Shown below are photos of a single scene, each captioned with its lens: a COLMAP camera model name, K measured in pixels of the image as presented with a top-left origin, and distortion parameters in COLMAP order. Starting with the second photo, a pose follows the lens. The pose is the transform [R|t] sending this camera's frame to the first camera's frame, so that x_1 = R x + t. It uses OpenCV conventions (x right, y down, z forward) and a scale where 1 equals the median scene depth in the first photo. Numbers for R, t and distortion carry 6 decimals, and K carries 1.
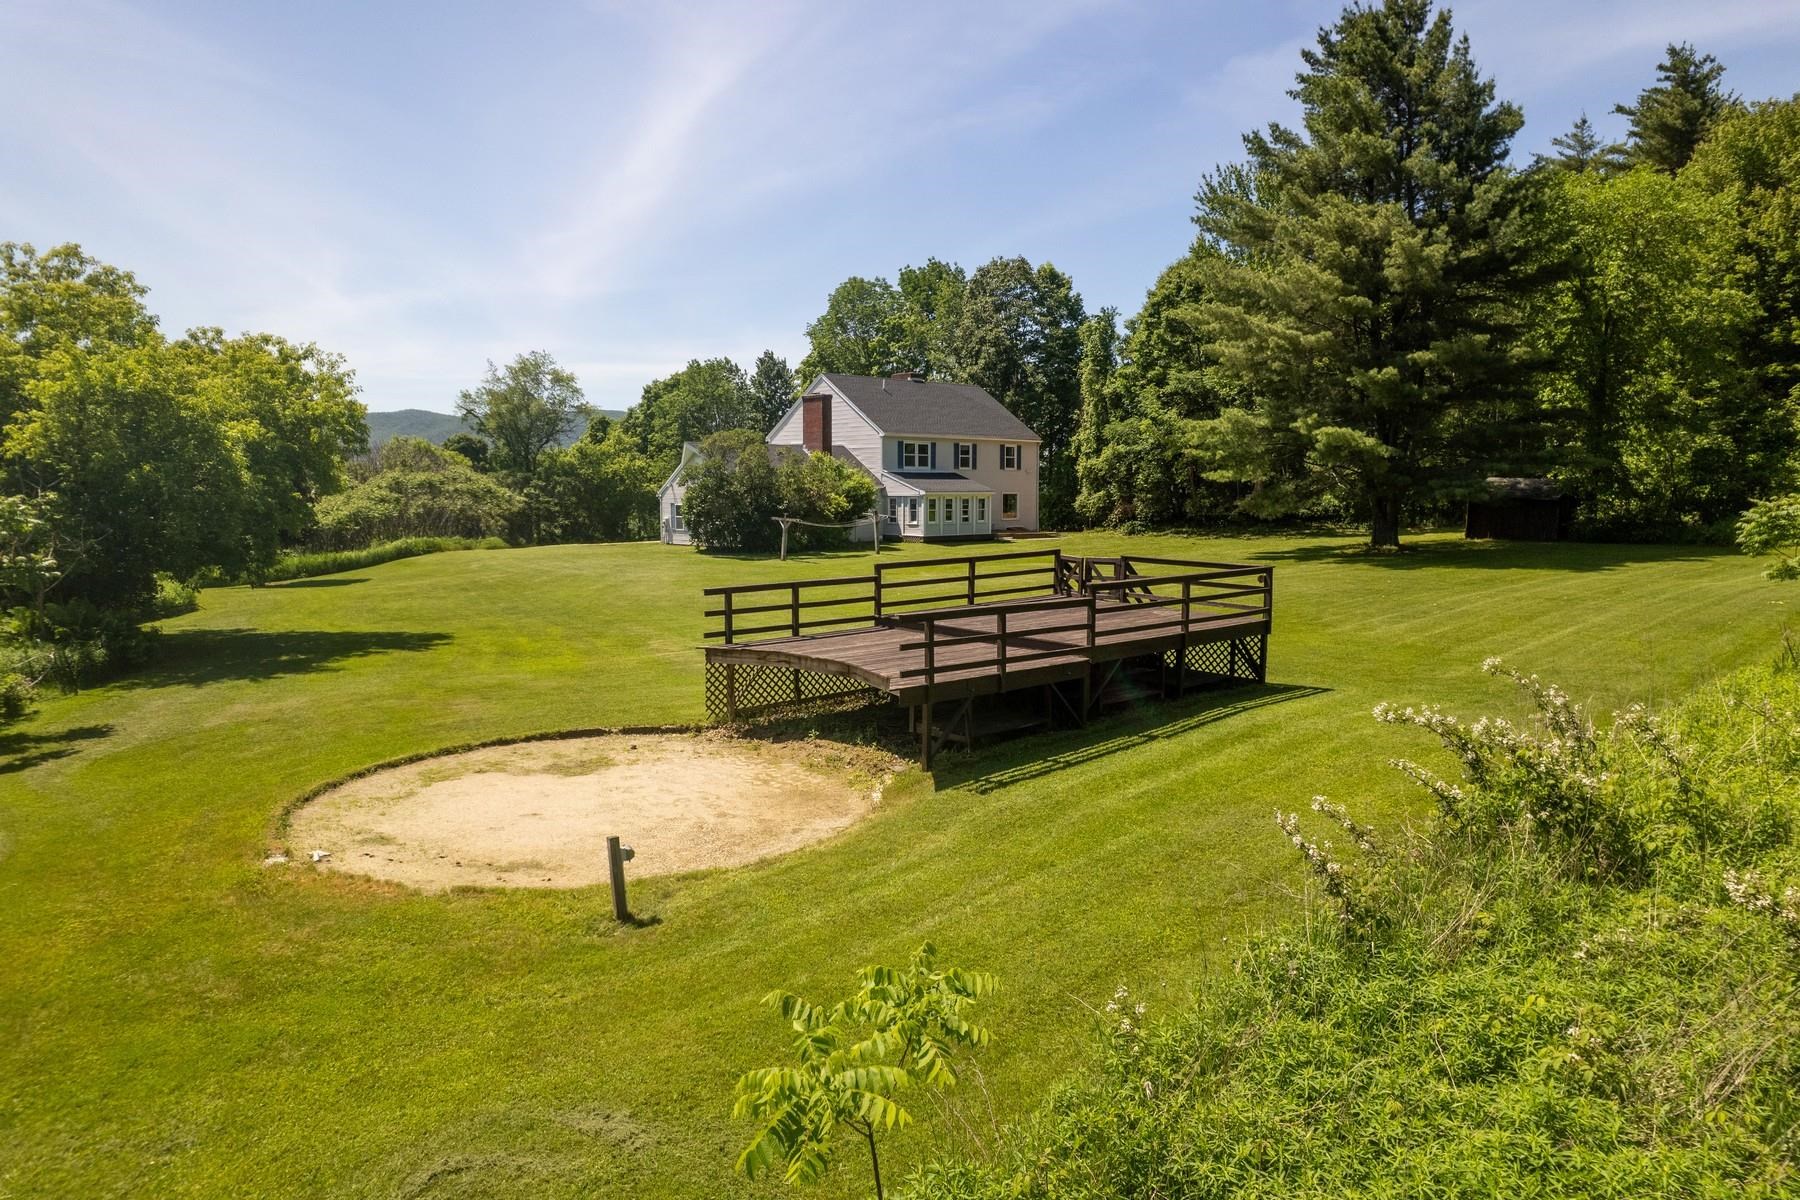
lens RADIAL K [[1186.6, 0, 902.0], [0, 1186.6, 599.3], [0, 0, 1]] dist [0.011126, 0.009148]
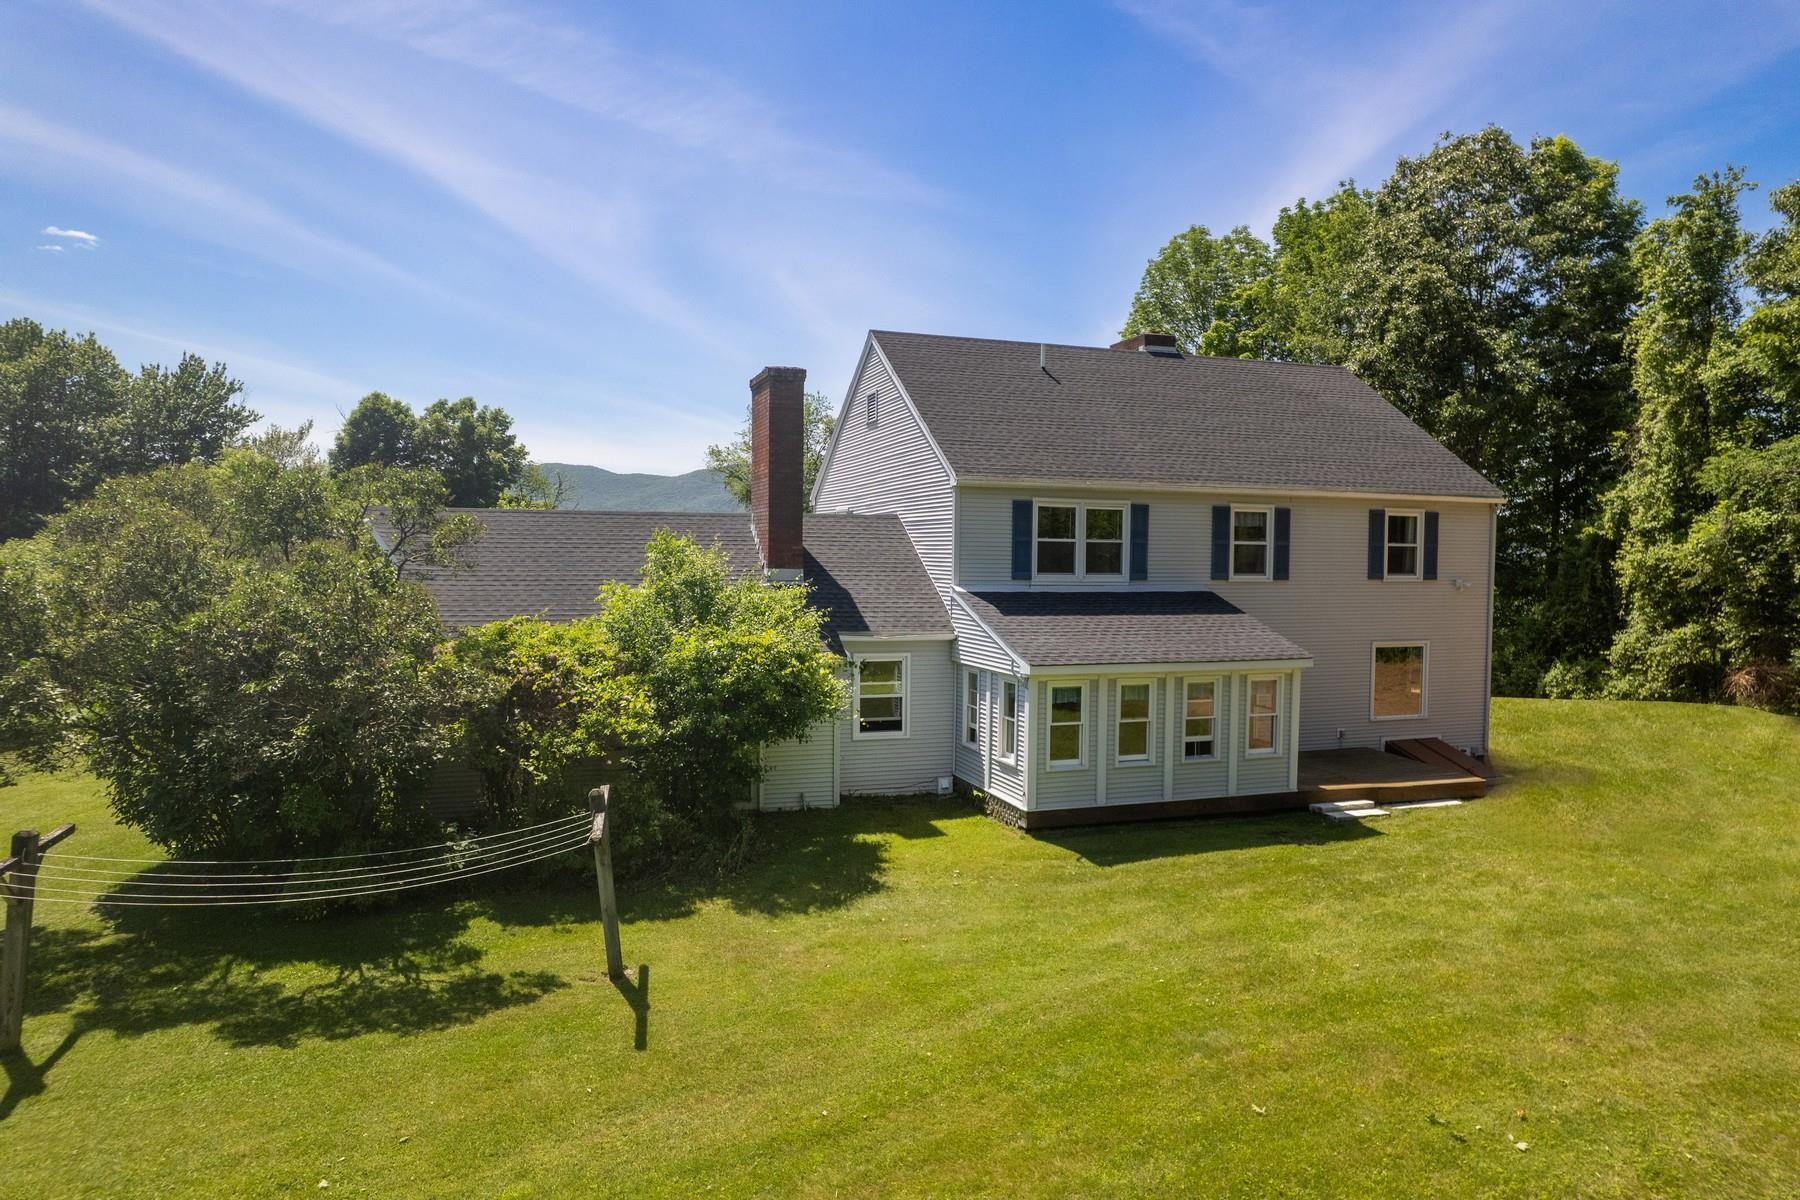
lens RADIAL K [[1186.6, 0, 902.3], [0, 1186.6, 600.0], [0, 0, 1]] dist [0.011126, 0.009148]
pose [[0.922872, 0.028625, -0.384042, 0.078410], [-0.049235, 0.997820, -0.043941, -0.069194], [0.381947, 0.059460, 0.922270, 0.529368]]
